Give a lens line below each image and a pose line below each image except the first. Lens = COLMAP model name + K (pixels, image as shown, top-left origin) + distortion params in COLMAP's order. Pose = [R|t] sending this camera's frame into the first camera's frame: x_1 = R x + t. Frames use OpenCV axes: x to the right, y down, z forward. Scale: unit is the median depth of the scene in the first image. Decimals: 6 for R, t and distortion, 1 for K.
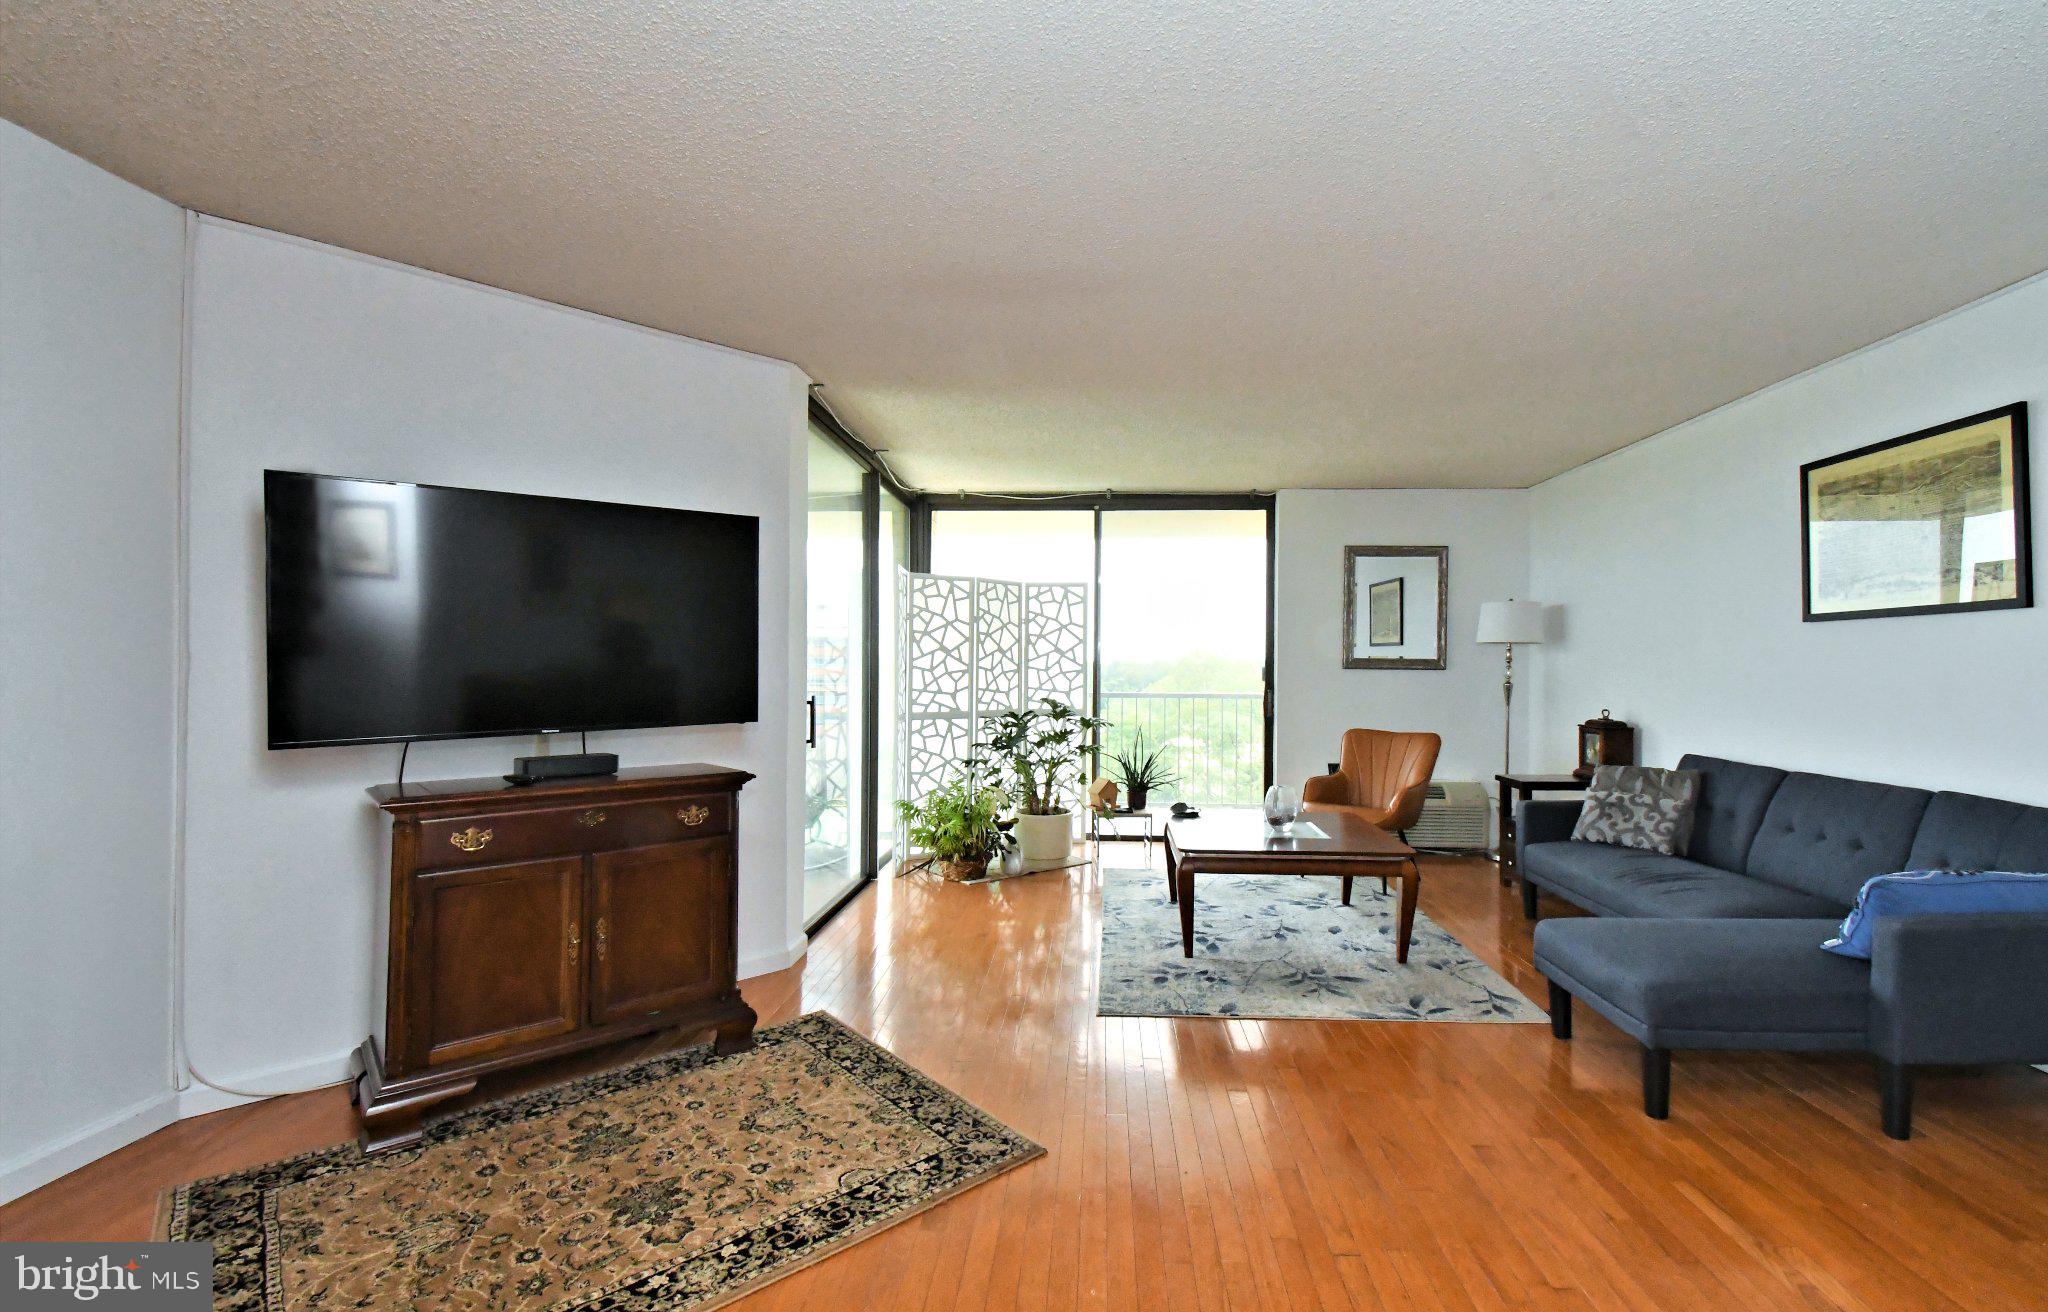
lens RADIAL K [[888.9, 0, 1073.1], [0, 888.9, 650.3], [0, 0, 1]] dist [0.038489, -0.000482]
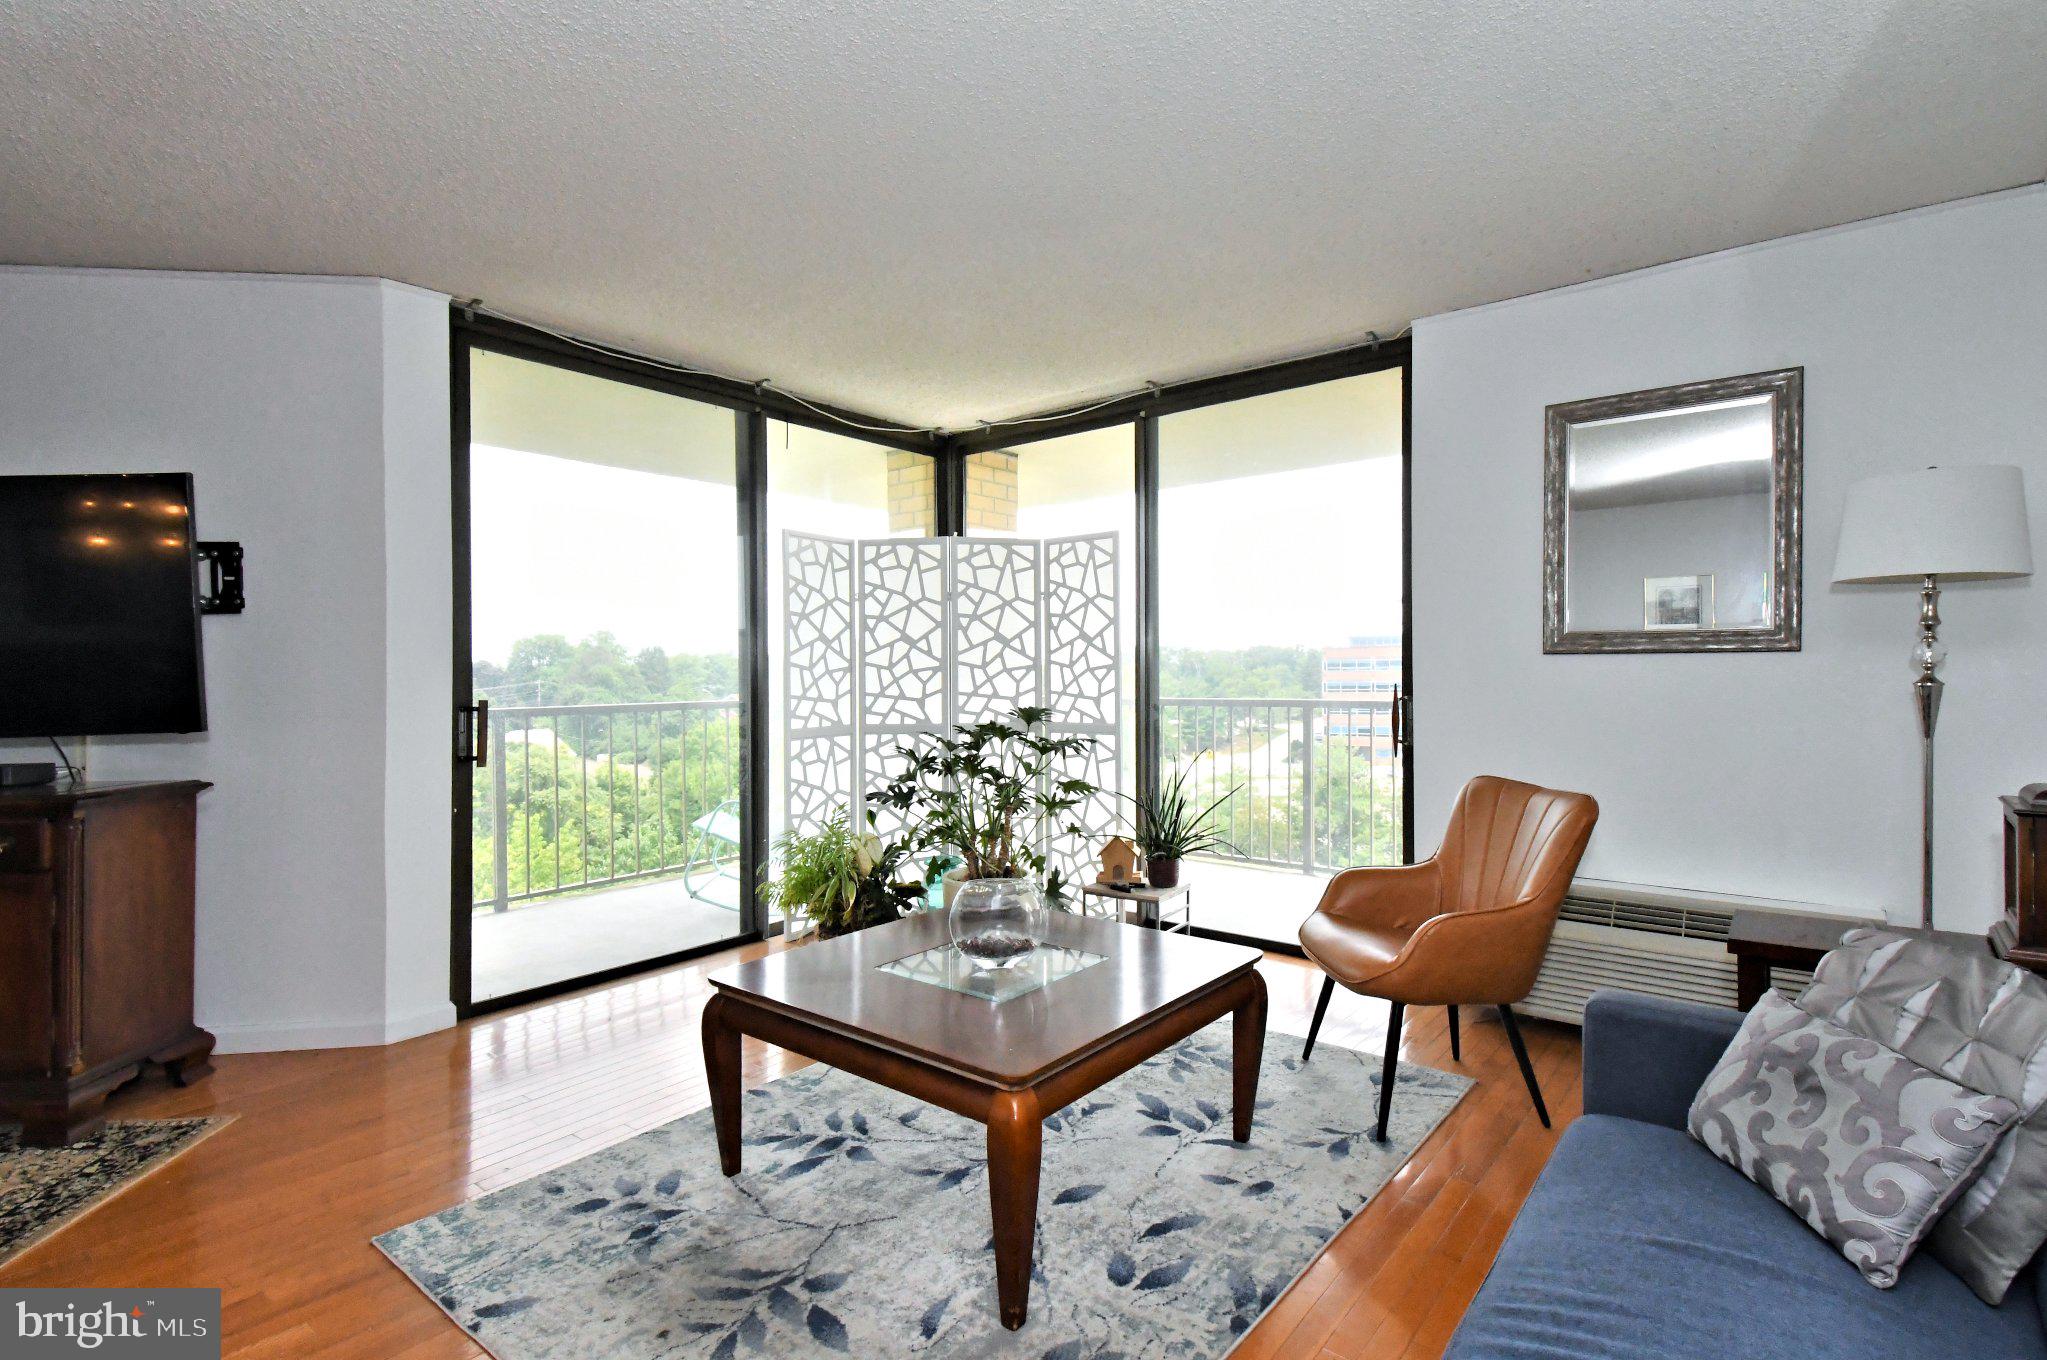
lens RADIAL K [[984.3, 0, 1063.4], [0, 984.3, 669.5], [0, 0, 1]] dist [-0.000021, -0.000265]
pose [[0.803333, -0.010345, -0.595441, 0.453351], [0.027366, 0.999434, 0.019557, 0.011487], [0.594901, -0.032006, 0.803161, 0.426118]]
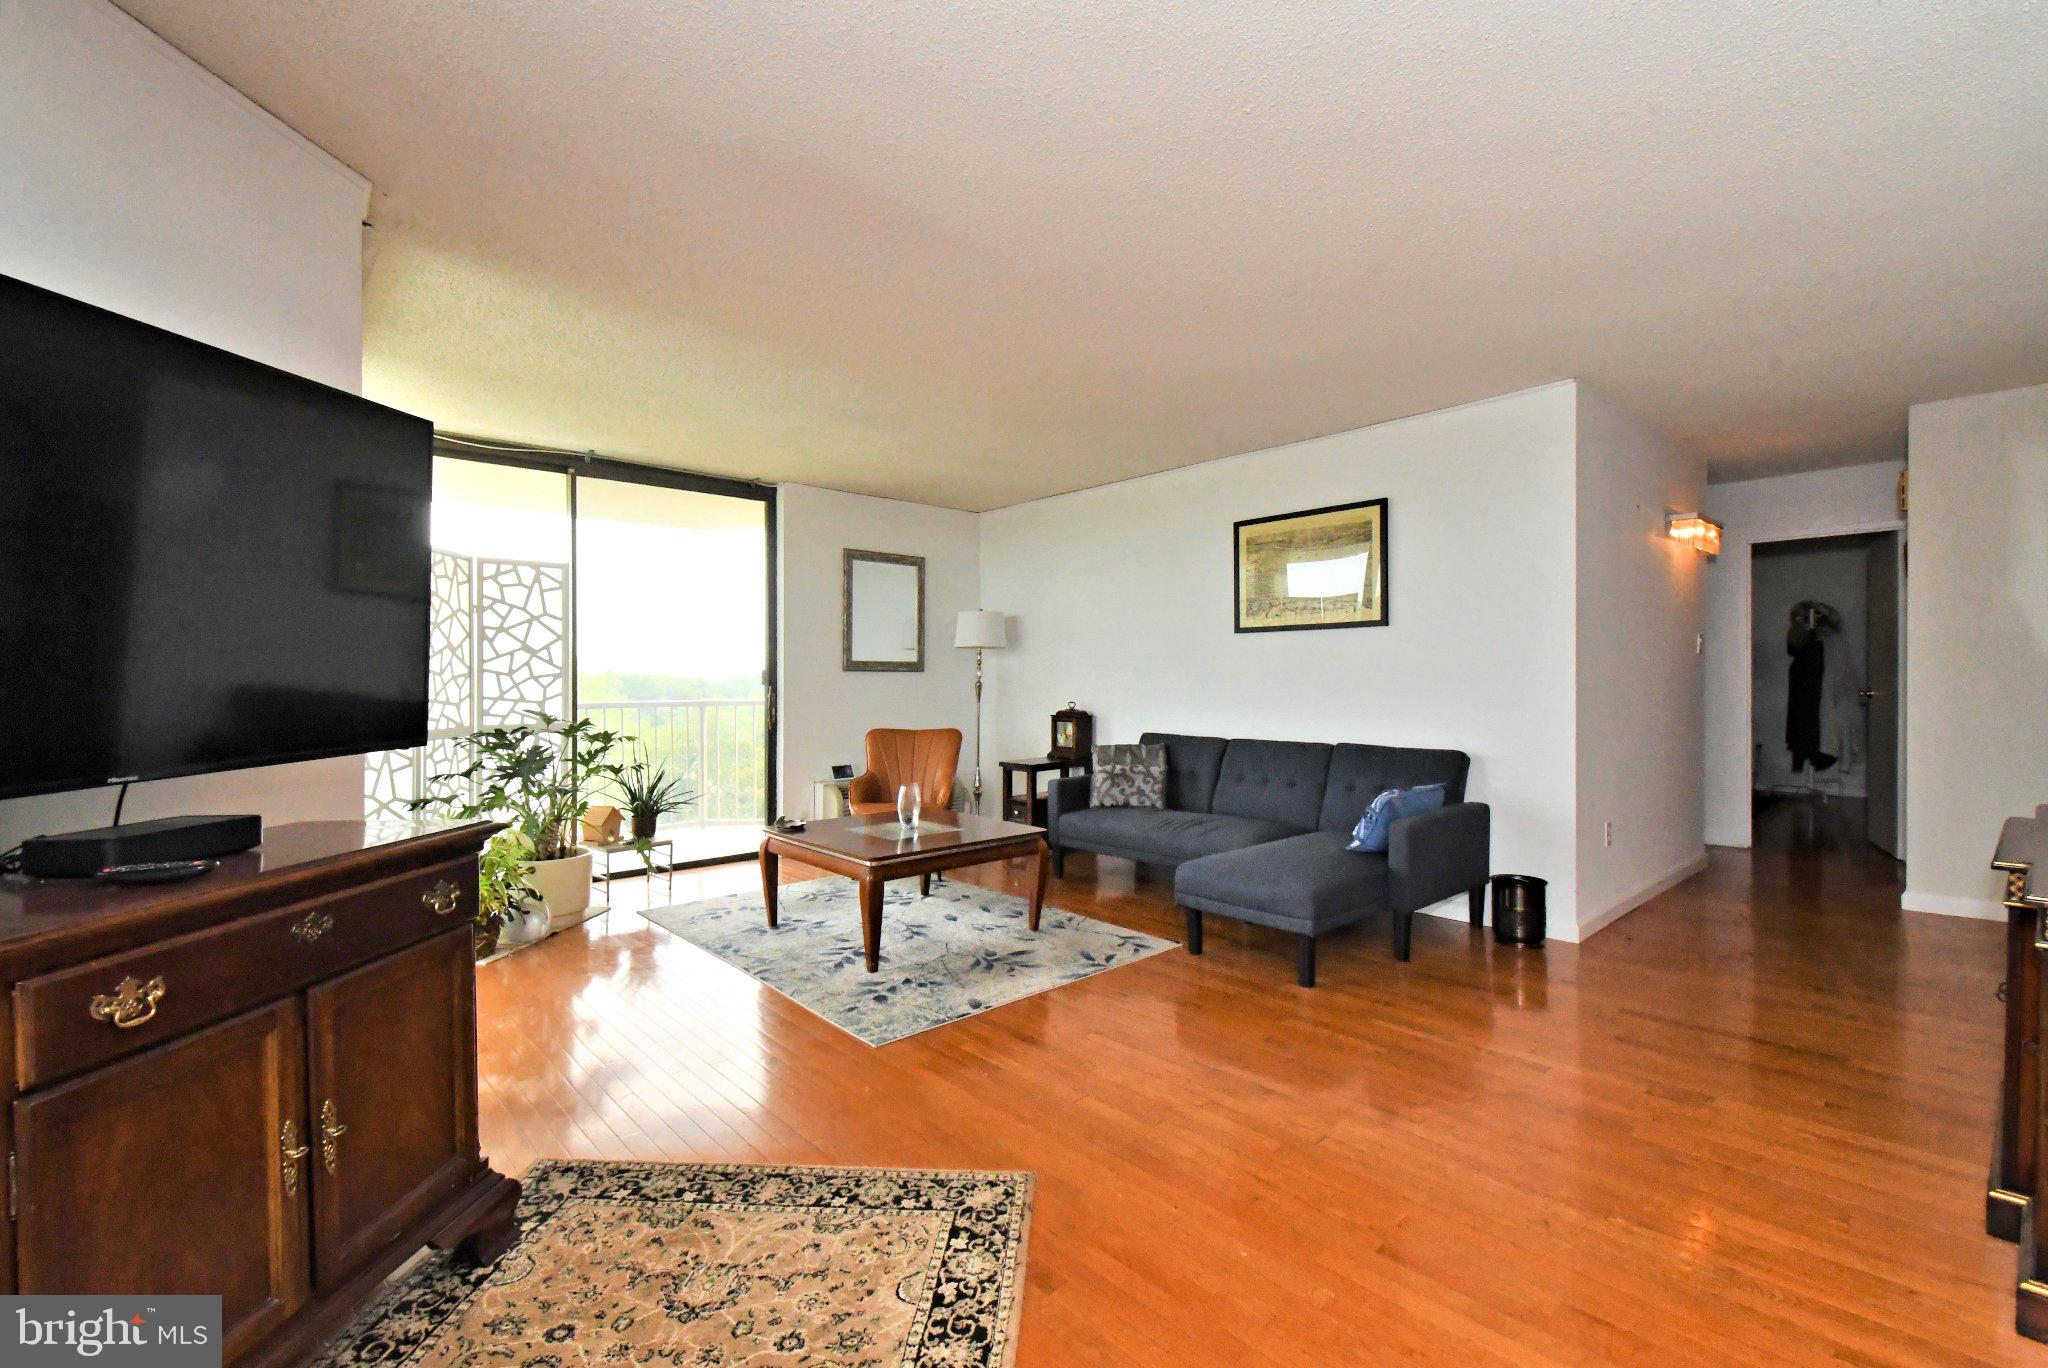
lens RADIAL K [[907.6, 0, 1019.8], [0, 907.6, 680.2], [0, 0, 1]] dist [0.030983, -0.000423]
pose [[0.724590, -0.010061, 0.689107, -0.280344], [-0.004952, 0.999792, 0.019805, 0.010792], [-0.689162, -0.017763, 0.724389, 0.135694]]
